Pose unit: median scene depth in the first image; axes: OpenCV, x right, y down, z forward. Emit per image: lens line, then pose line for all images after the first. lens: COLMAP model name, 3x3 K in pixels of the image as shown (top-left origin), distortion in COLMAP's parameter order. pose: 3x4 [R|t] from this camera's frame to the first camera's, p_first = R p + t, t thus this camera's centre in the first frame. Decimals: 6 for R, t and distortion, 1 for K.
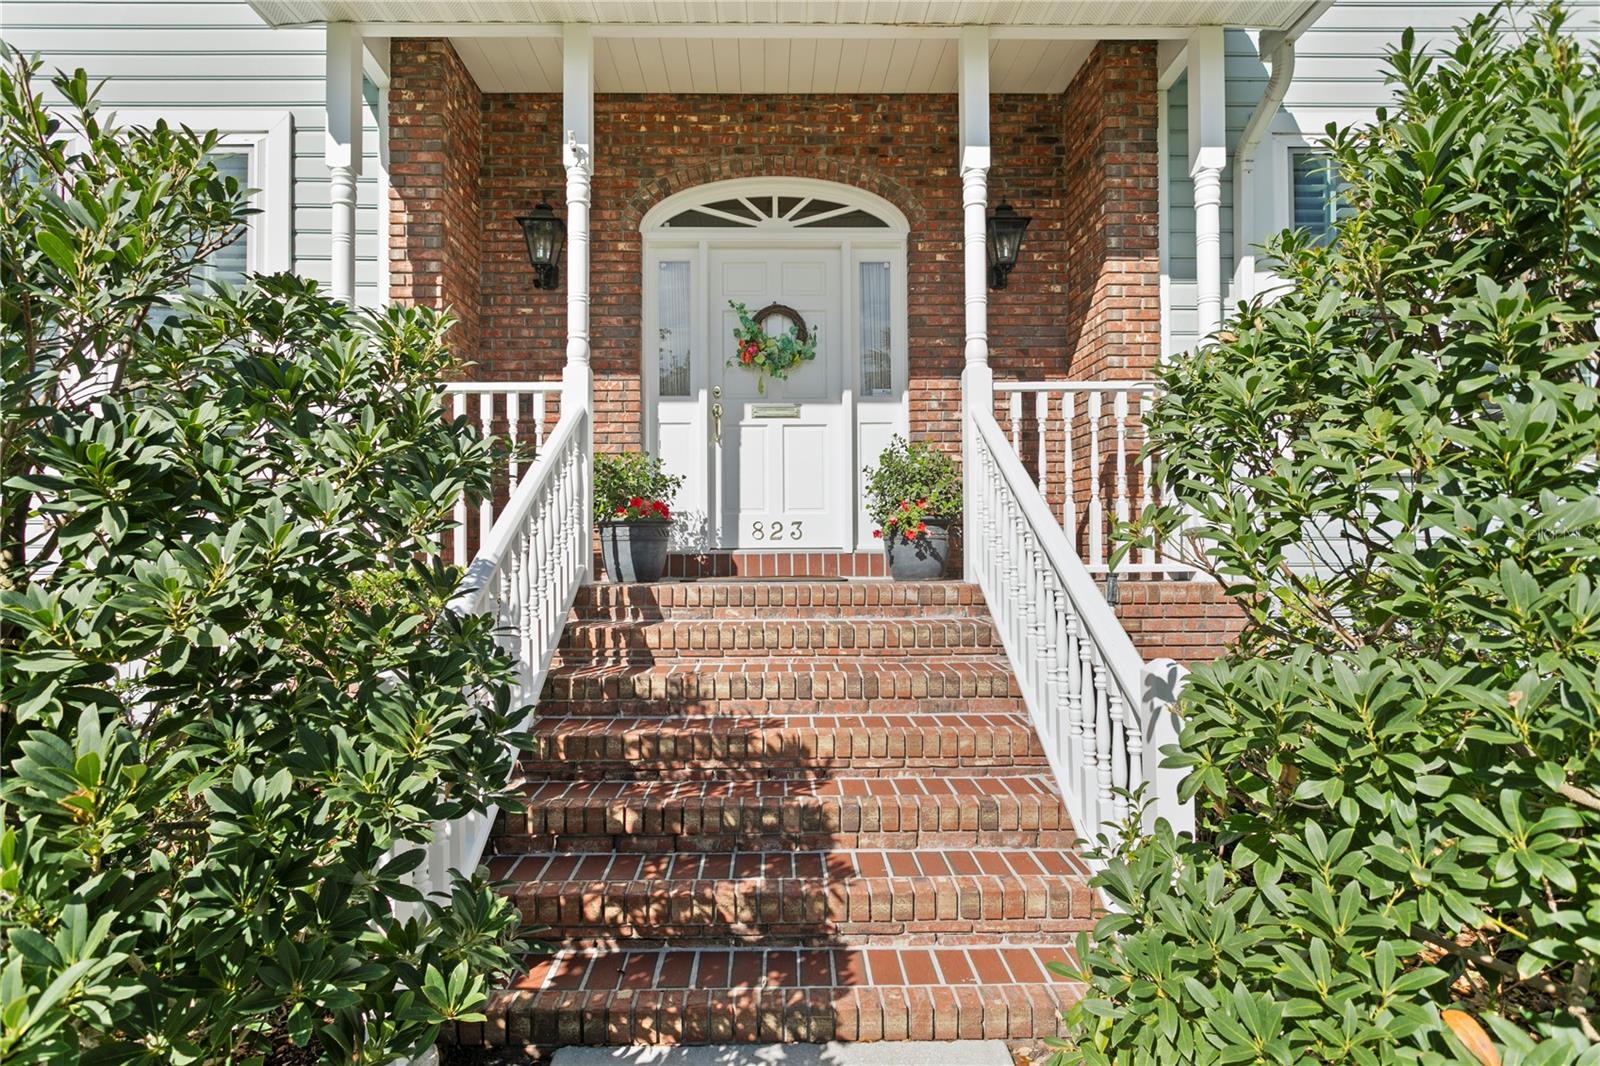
lens RADIAL K [[798.9, 0, 804.7], [0, 798.9, 544.3], [0, 0, 1]] dist [-0.011093, 0.000463]
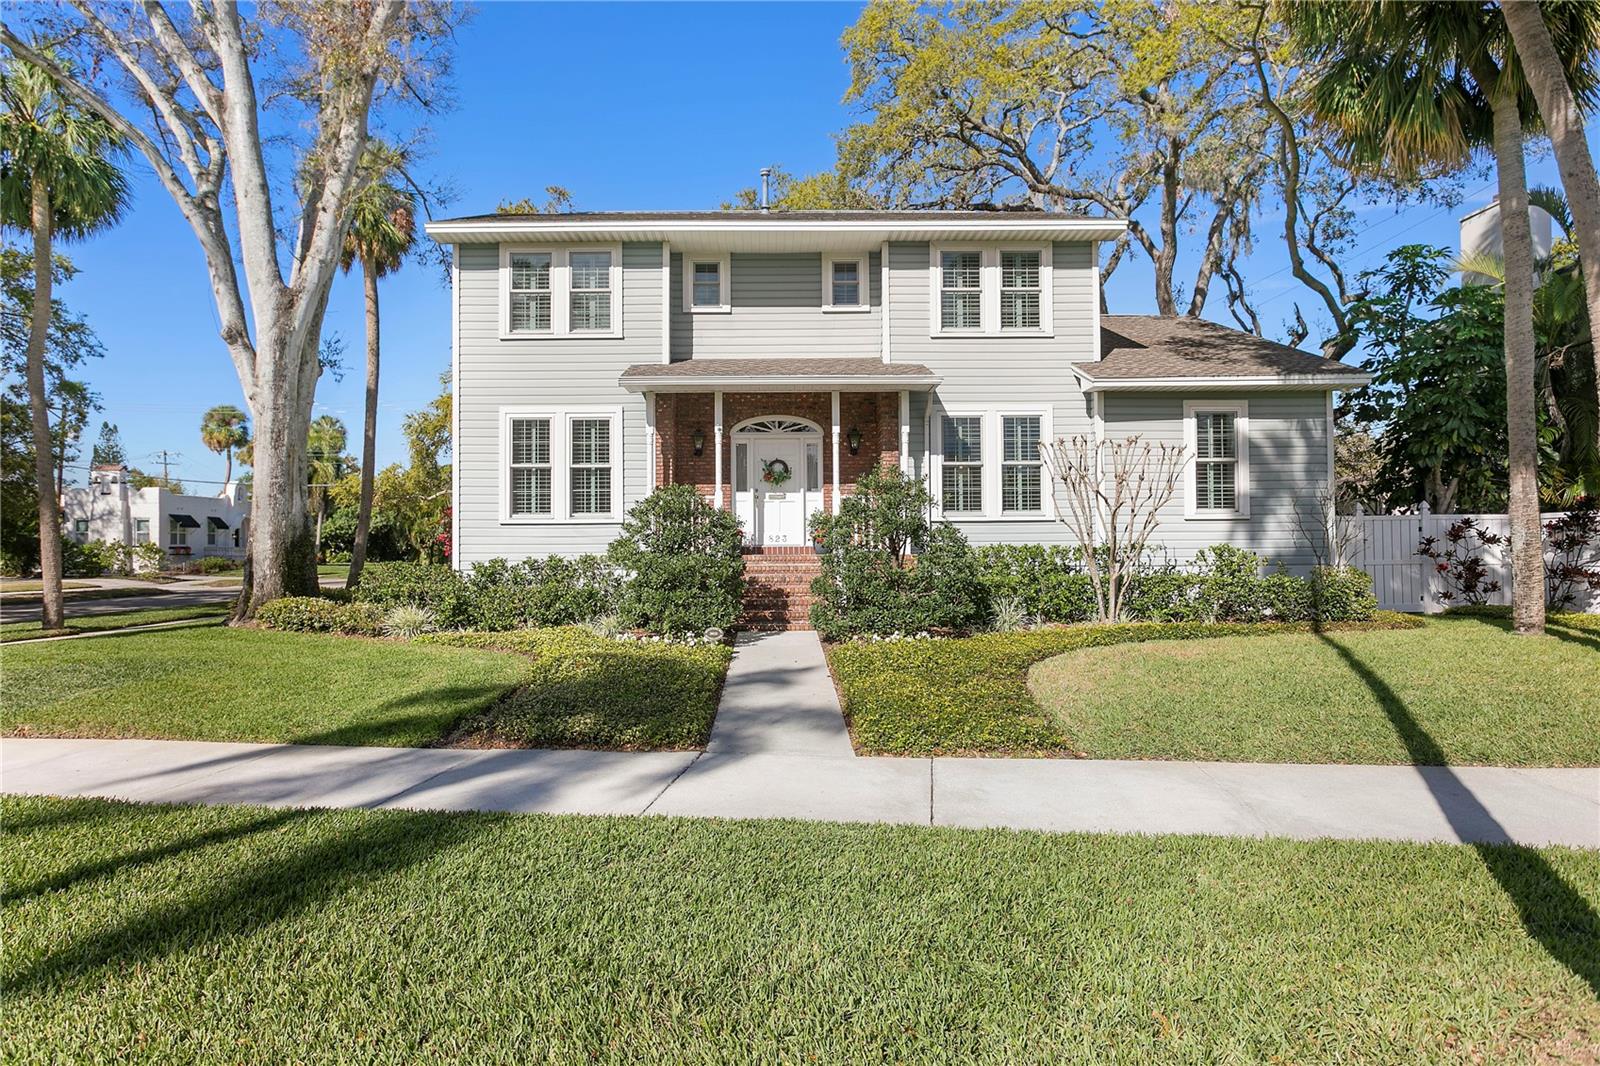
lens RADIAL K [[952.9, 0, 814.4], [0, 952.9, 534.4], [0, 0, 1]] dist [0.001428, 0.000745]
pose [[0.999994, -0.000930, -0.003185, 0.111546], [0.000891, 0.999924, -0.012276, 0.009914], [0.003196, 0.012273, 0.999920, -2.506500]]
